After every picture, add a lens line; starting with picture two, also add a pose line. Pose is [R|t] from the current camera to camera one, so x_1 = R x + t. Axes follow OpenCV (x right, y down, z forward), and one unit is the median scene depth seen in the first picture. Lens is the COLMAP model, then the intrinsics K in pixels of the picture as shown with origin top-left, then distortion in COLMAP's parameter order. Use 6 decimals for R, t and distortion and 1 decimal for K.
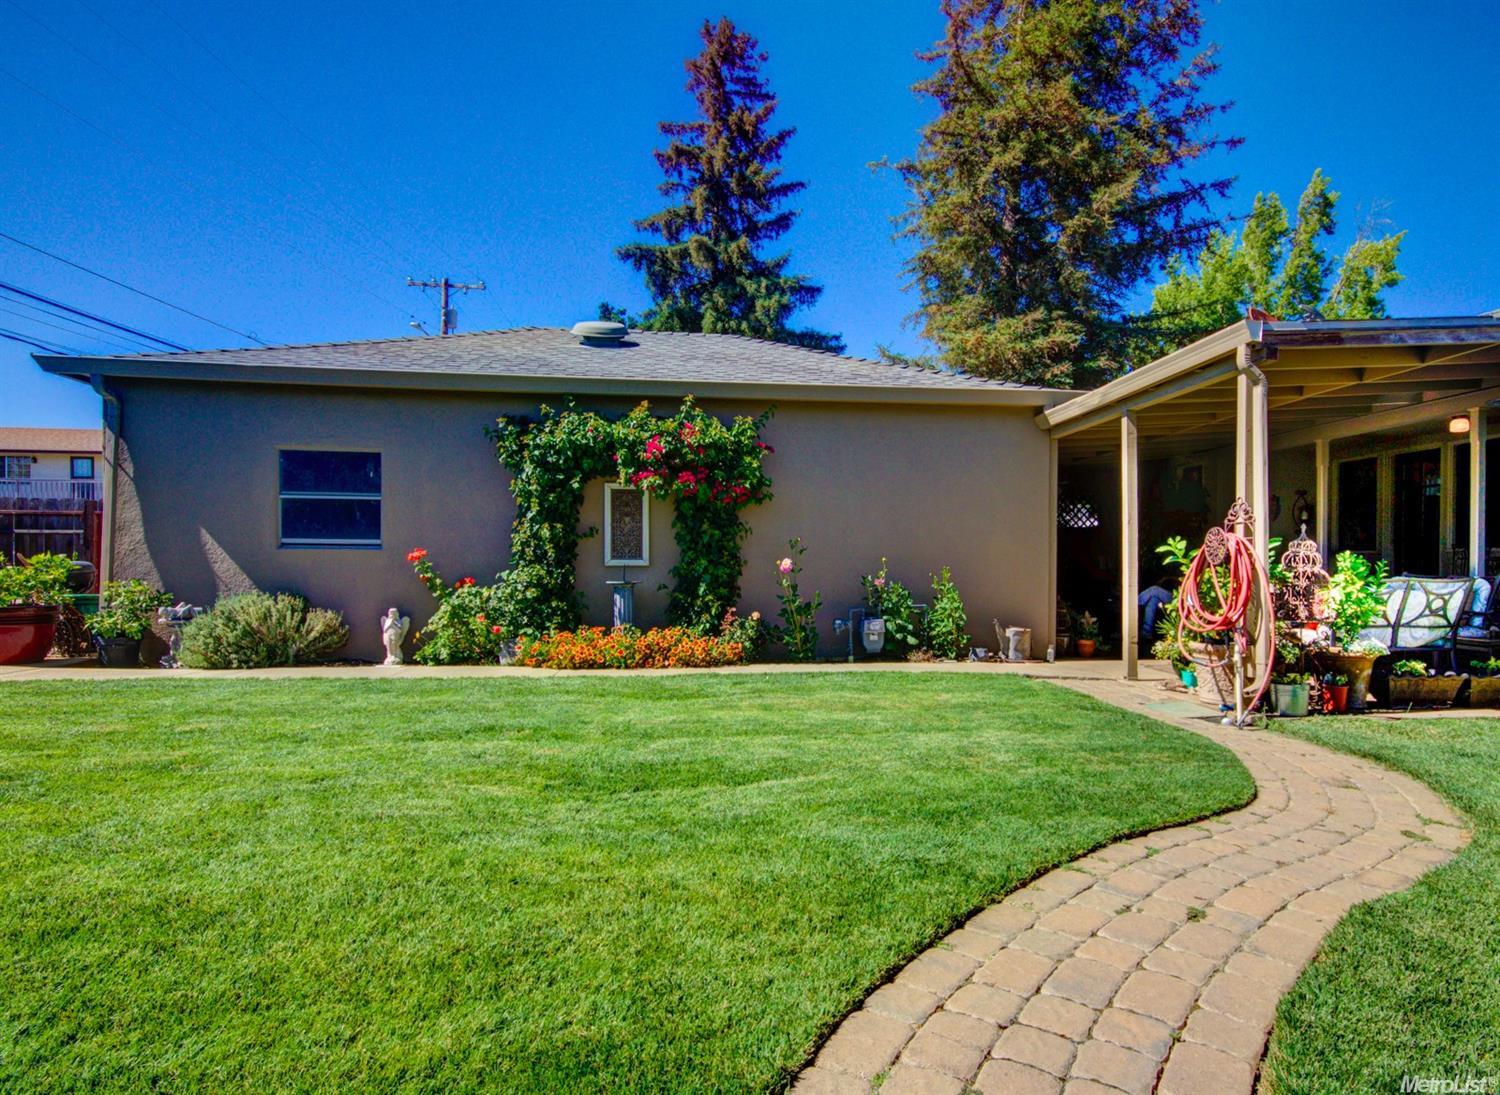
lens RADIAL K [[894.6, 0, 750.0], [0, 894.6, 573.8], [0, 0, 1]] dist [-0.003224, -0.000612]
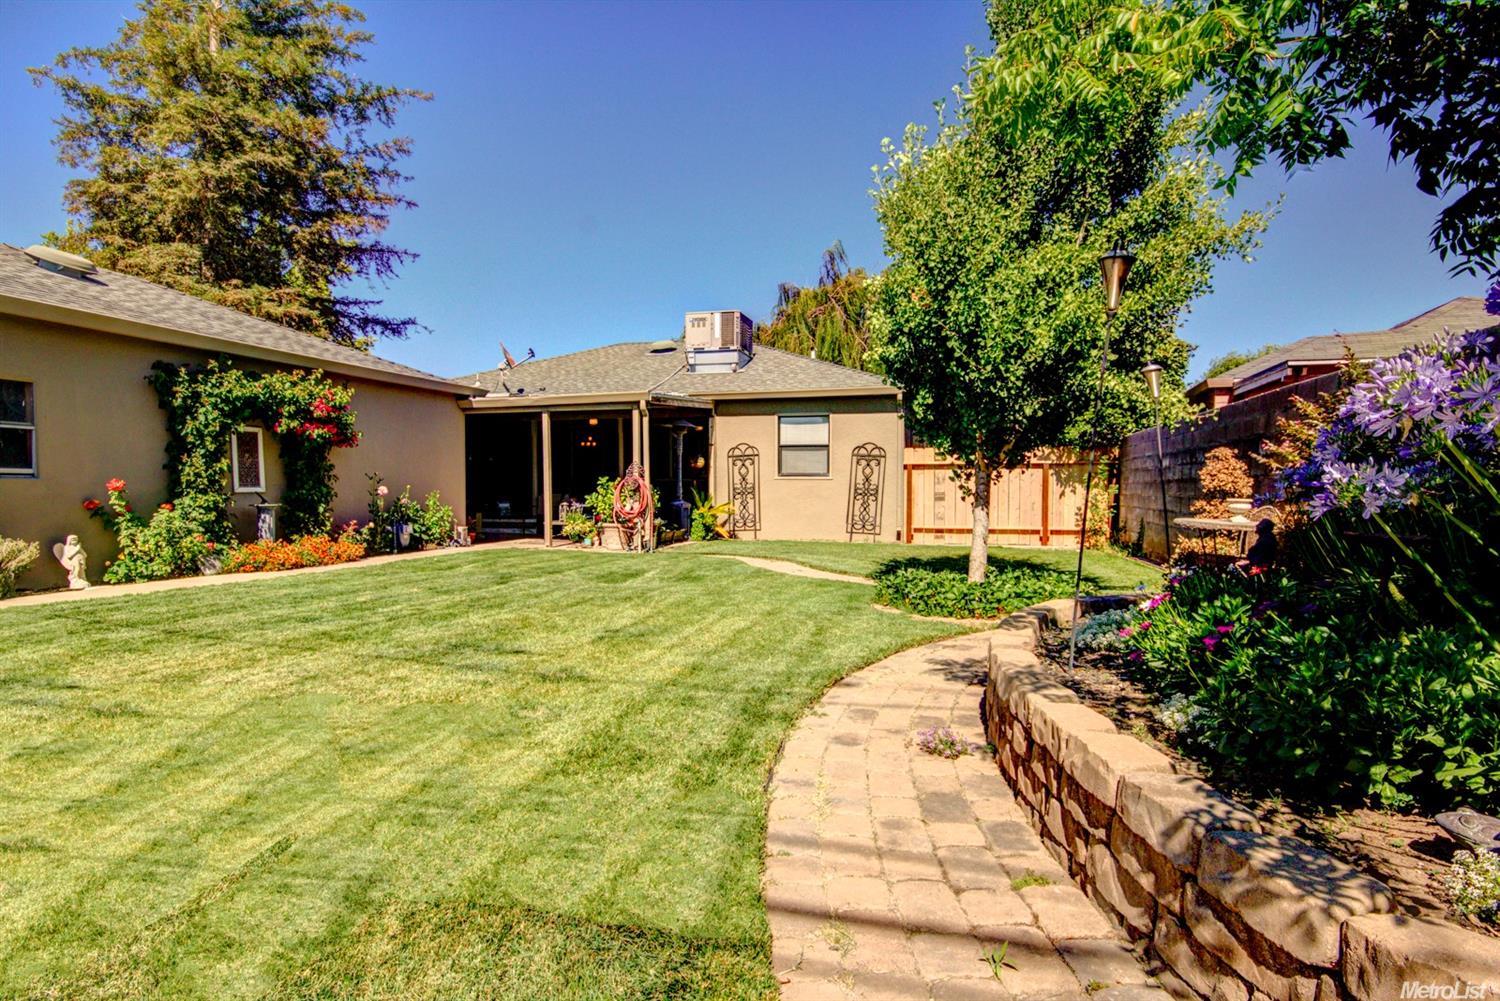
lens RADIAL K [[791.9, 0, 752.7], [0, 791.9, 488.4], [0, 0, 1]] dist [0.004643, 0.000740]
pose [[0.404463, -0.006318, 0.914532, -0.919488], [0.009755, 0.999949, 0.002594, -0.010899], [-0.914502, 0.007872, 0.404504, -0.107528]]
